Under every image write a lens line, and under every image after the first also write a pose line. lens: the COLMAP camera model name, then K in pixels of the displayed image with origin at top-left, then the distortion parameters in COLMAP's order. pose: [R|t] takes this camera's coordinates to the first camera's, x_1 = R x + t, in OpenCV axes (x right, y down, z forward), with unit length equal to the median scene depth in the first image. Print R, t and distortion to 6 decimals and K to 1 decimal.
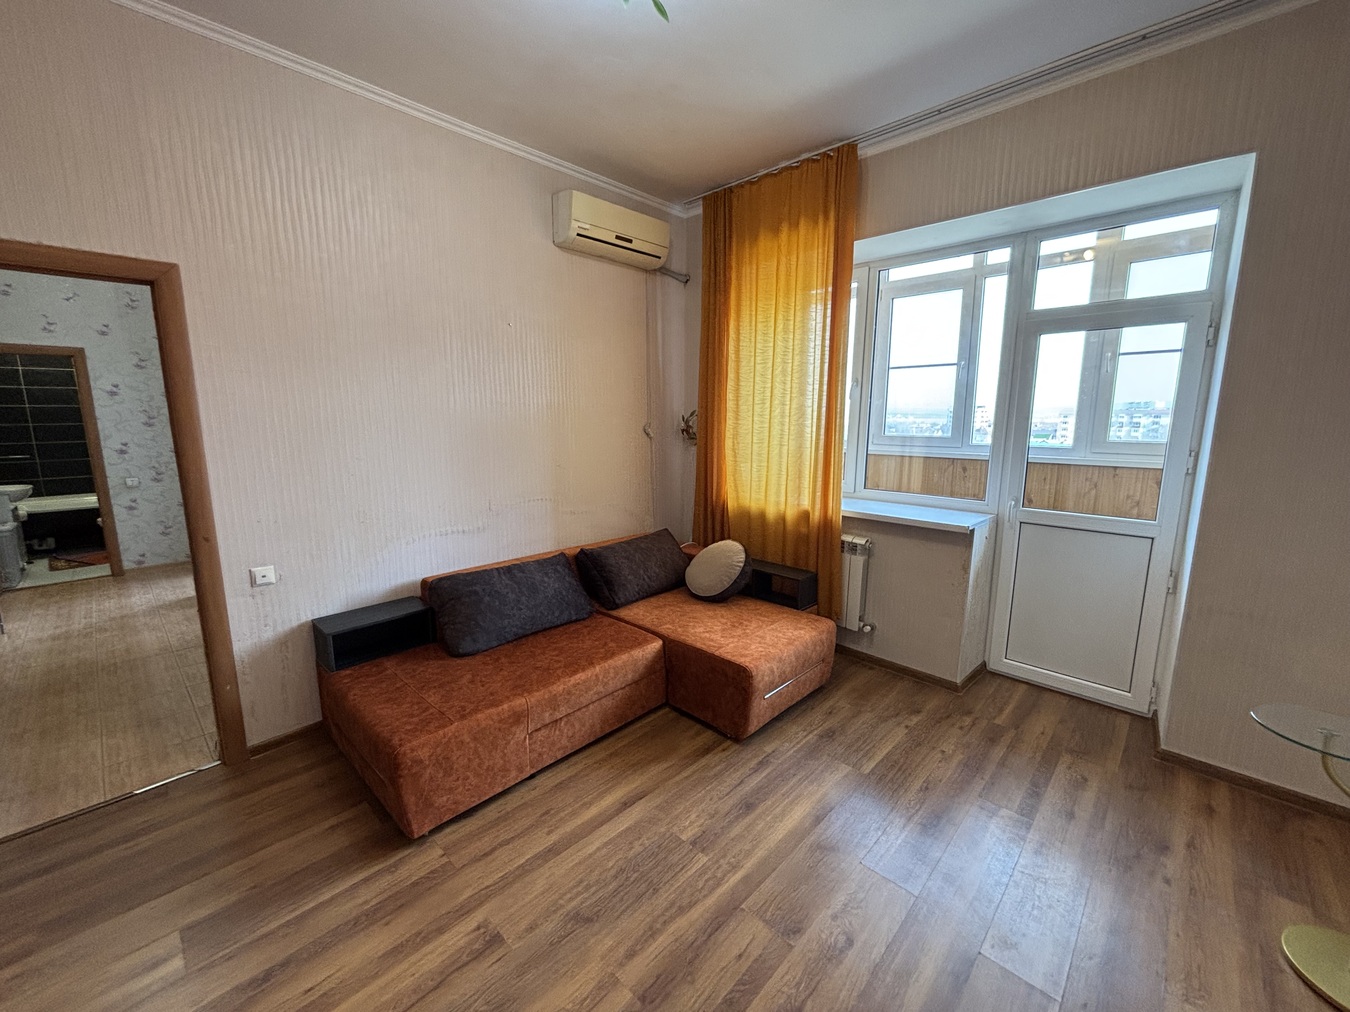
lens RADIAL K [[543.9, 0, 674.7], [0, 543.9, 503.3], [0, 0, 1]] dist [-0.003744, 0.001114]
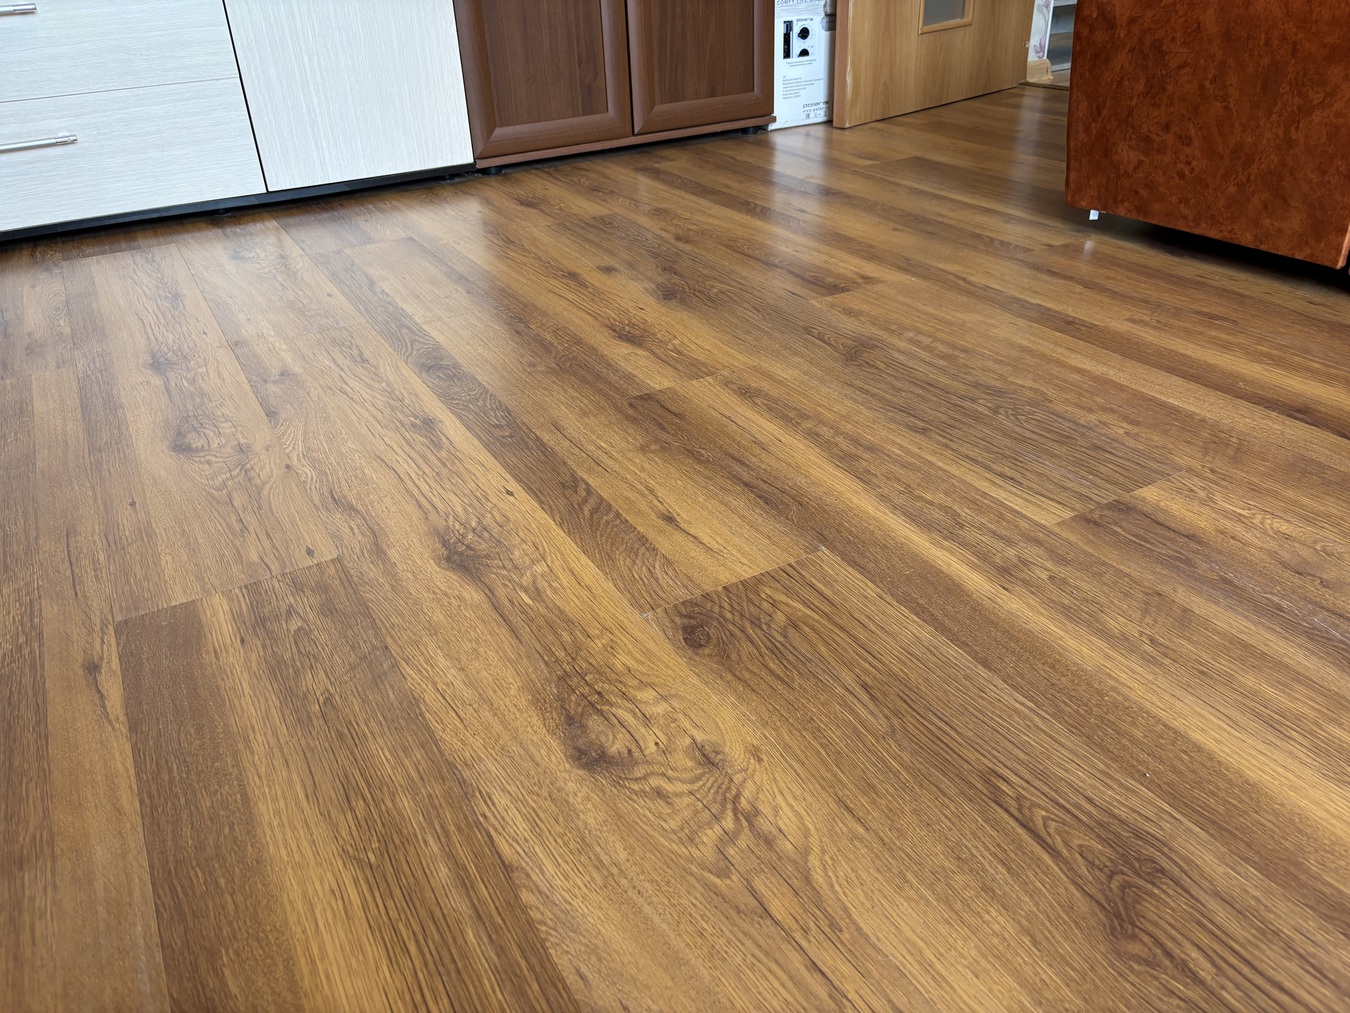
lens RADIAL K [[1022.6, 0, 669.0], [0, 1022.6, 494.7], [0, 0, 1]] dist [0.034981, -0.015503]
pose [[-0.290263, 0.482832, -0.826209, 0.392113], [-0.114442, 0.839669, 0.530903, 0.292027], [0.950079, 0.248655, -0.188468, 0.678977]]
